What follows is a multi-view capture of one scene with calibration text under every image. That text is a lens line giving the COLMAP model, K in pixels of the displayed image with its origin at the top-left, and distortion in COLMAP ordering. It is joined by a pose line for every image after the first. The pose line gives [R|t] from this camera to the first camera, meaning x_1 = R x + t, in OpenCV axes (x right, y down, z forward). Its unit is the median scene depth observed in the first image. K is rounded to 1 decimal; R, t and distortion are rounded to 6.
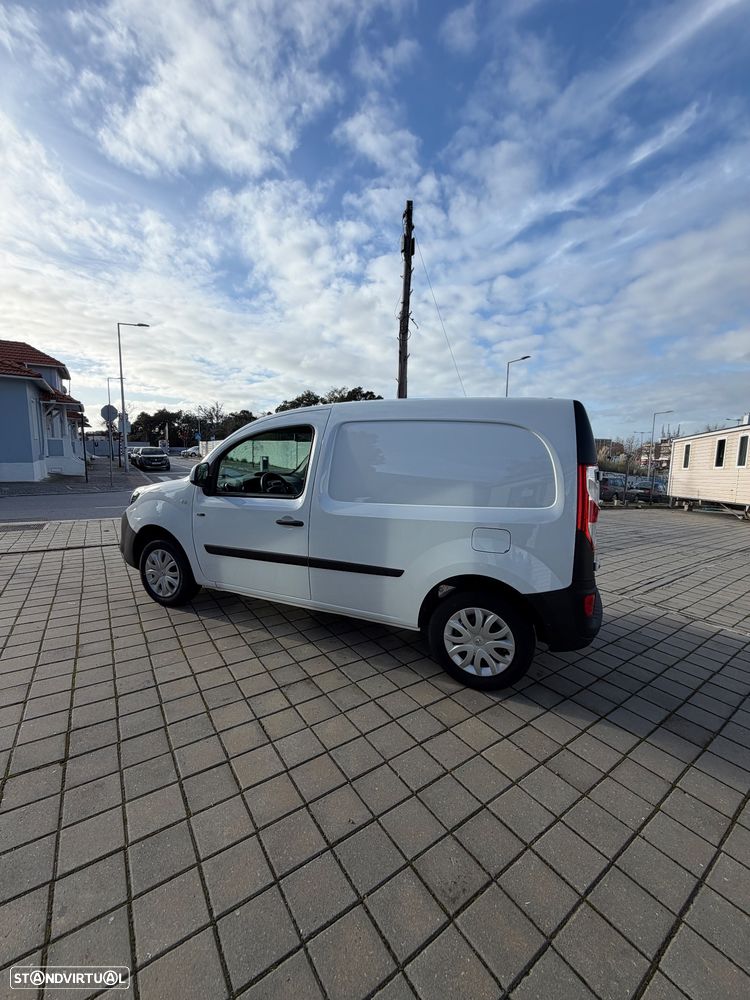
lens RADIAL K [[395.8, 0, 375.6], [0, 395.8, 501.9], [0, 0, 1]] dist [-0.001302, 0.000017]
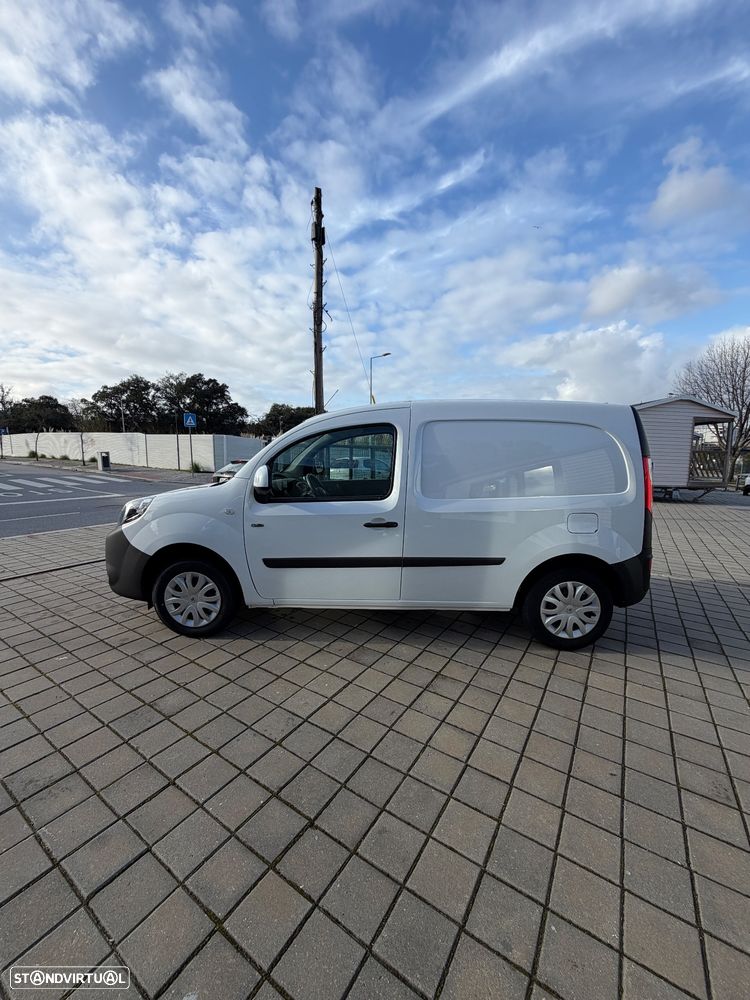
lens RADIAL K [[397.2, 0, 375.5], [0, 397.2, 496.0], [0, 0, 1]] dist [-0.001515, -0.000379]
pose [[0.928510, -0.064765, 0.365615, -0.543713], [0.062350, 0.997884, 0.018421, -0.033947], [-0.366034, 0.005691, 0.930584, 0.086881]]
